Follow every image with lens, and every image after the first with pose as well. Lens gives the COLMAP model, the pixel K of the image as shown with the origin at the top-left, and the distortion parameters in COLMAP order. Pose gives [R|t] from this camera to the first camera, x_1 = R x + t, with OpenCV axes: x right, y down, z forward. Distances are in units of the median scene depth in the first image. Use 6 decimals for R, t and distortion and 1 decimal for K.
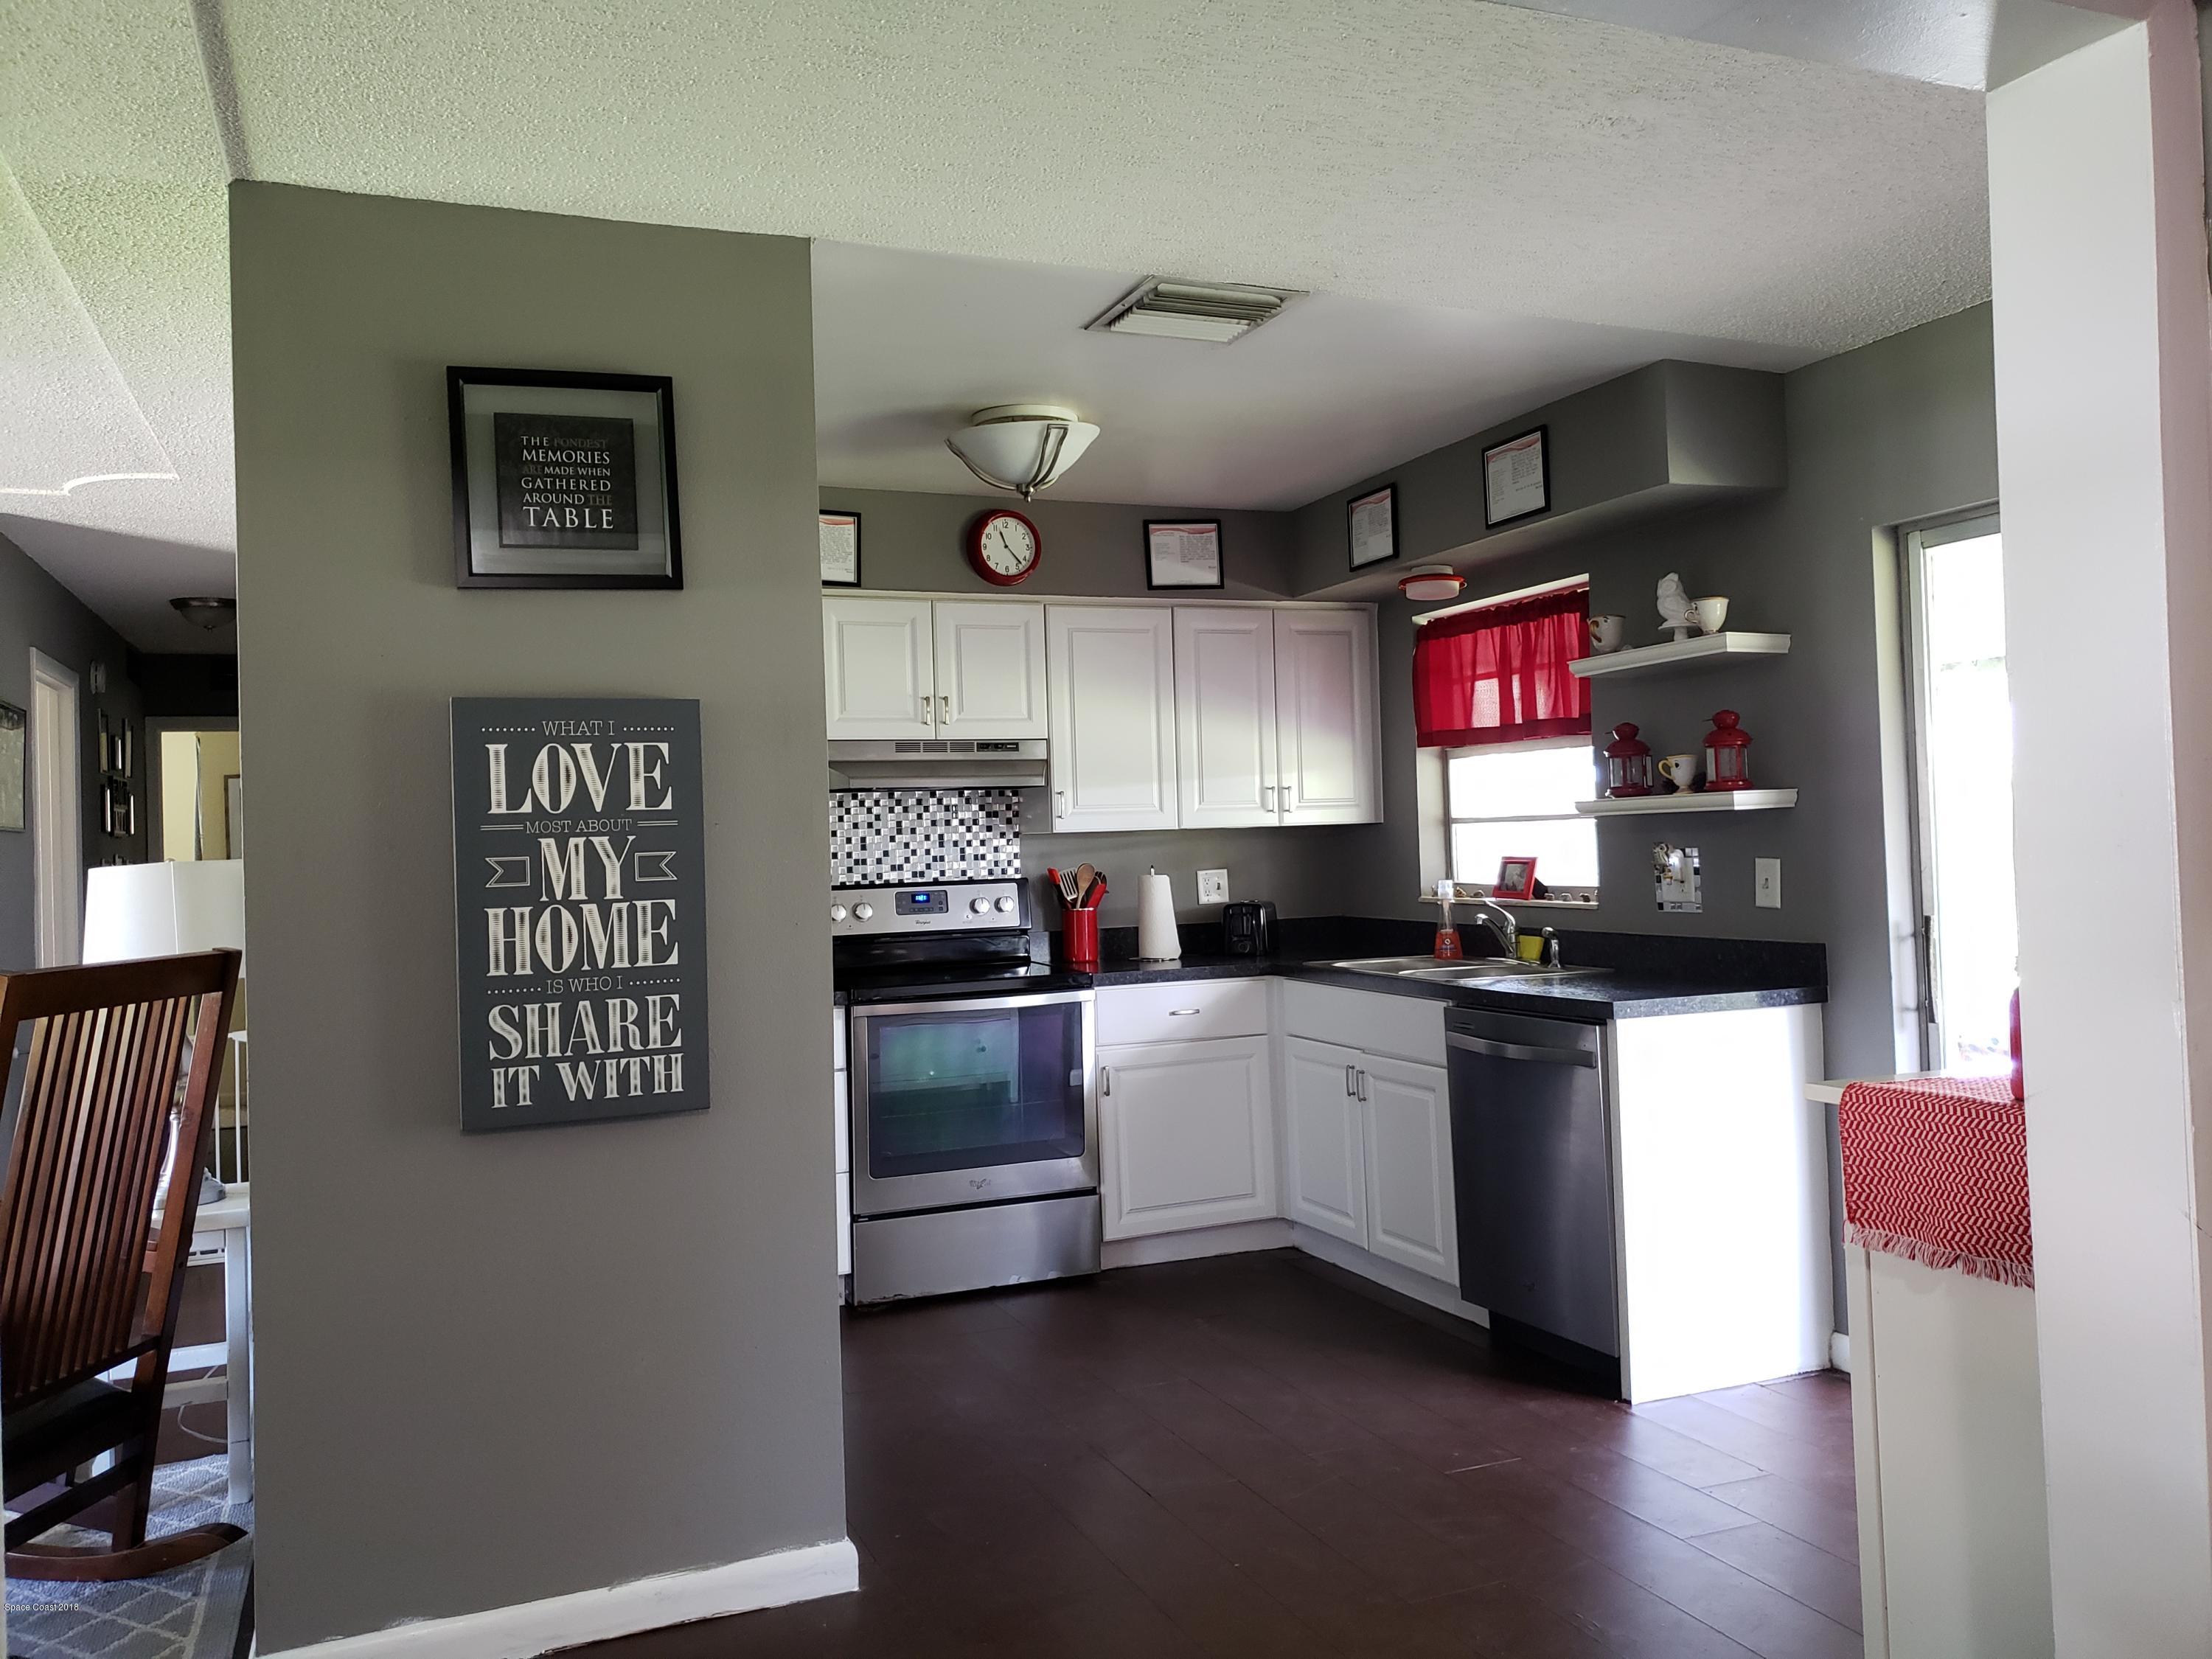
lens RADIAL K [[1731.6, 0, 1106.0], [0, 1731.6, 829.5], [0, 0, 1]] dist [0.002962, 0.000729]
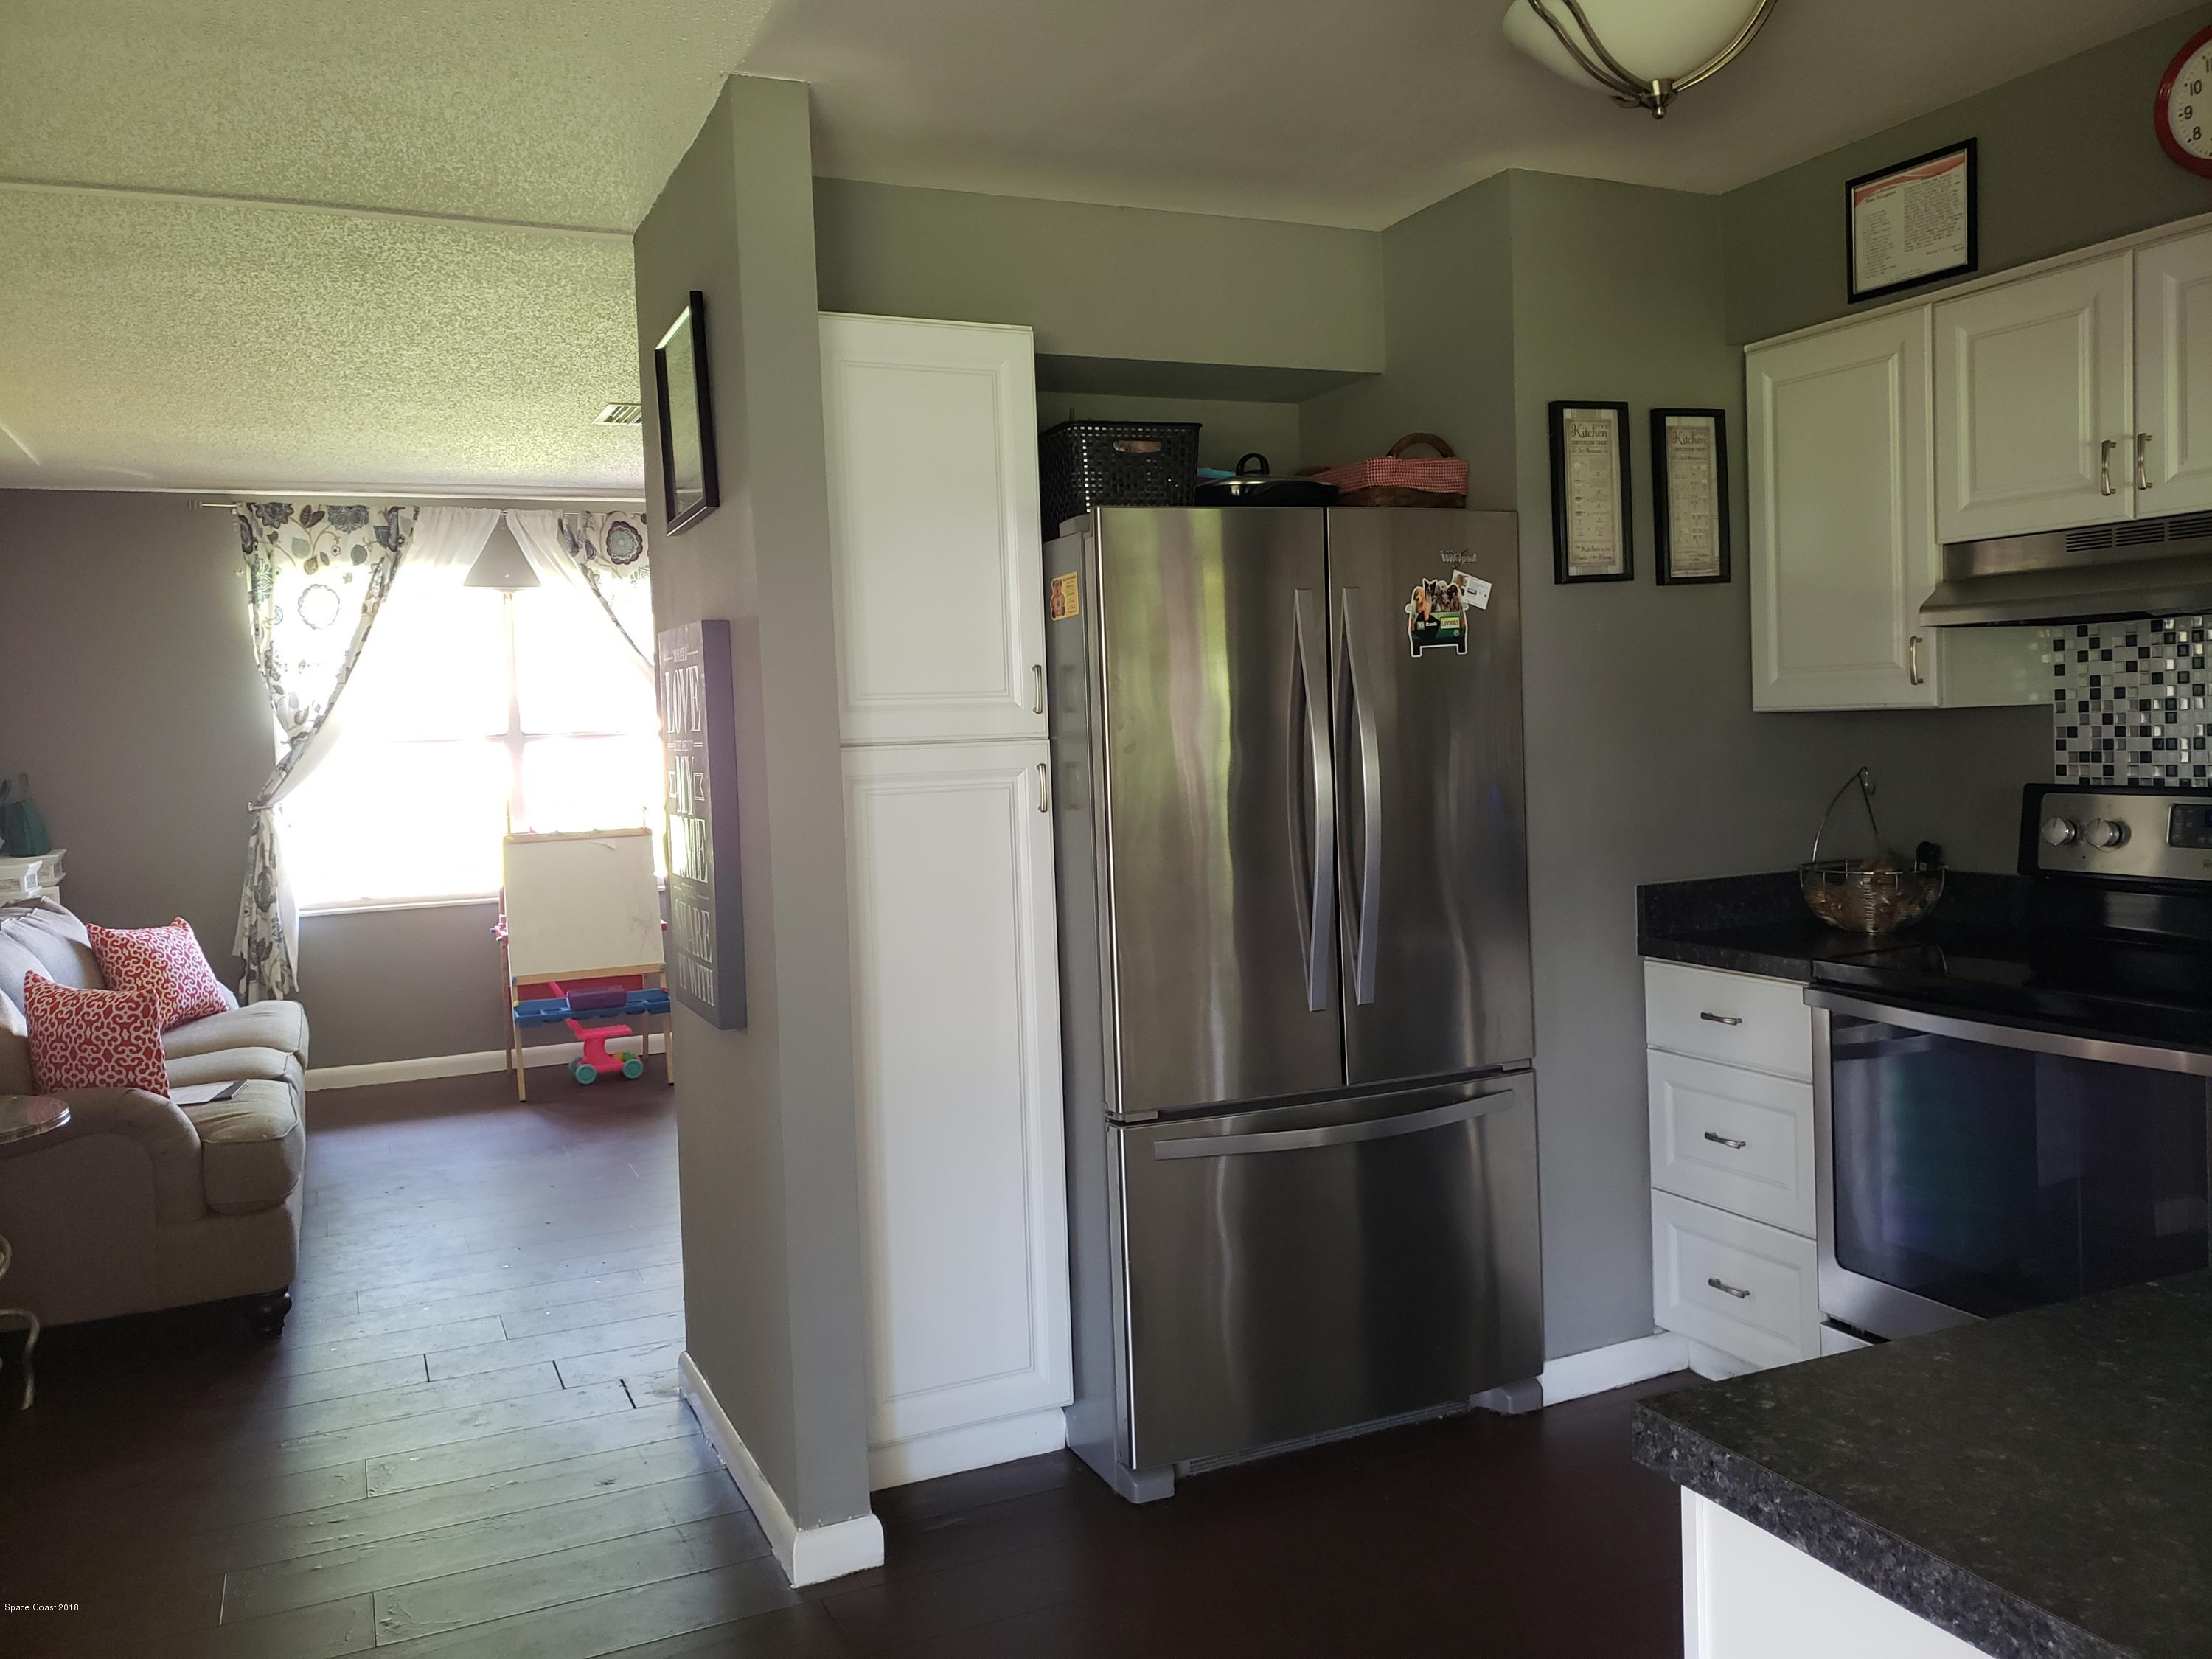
lens RADIAL K [[1731.6, 0, 1106.0], [0, 1731.6, 829.5], [0, 0, 1]] dist [0.002962, 0.000729]
pose [[0.031339, 0.087303, -0.995689, 0.422814], [0.045938, 0.995000, 0.088688, -0.019799], [0.998453, -0.048519, 0.027172, 0.668977]]
